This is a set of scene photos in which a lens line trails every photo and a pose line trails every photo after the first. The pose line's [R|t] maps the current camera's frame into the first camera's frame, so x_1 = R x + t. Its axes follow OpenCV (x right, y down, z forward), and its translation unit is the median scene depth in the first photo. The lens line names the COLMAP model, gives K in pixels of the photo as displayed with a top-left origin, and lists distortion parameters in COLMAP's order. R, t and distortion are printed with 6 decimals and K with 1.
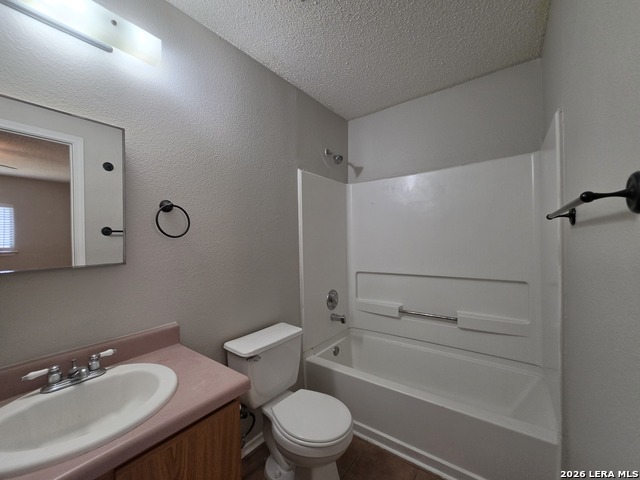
lens RADIAL K [[257.8, 0, 317.6], [0, 257.8, 238.9], [0, 0, 1]] dist [0.001646, 0.000634]
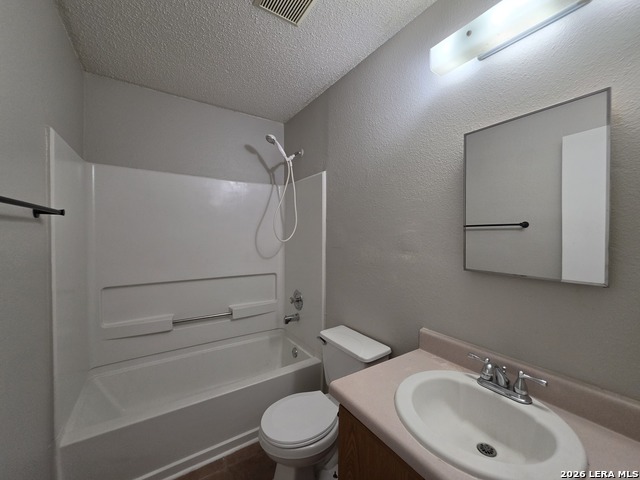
lens RADIAL K [[257.8, 0, 318.0], [0, 257.8, 241.5], [0, 0, 1]] dist [0.001646, 0.000634]
pose [[0.357321, 0.008012, 0.933947, -0.381135], [-0.007475, 0.999956, -0.005718, -0.000160], [-0.933952, -0.004938, 0.357365, 0.235907]]
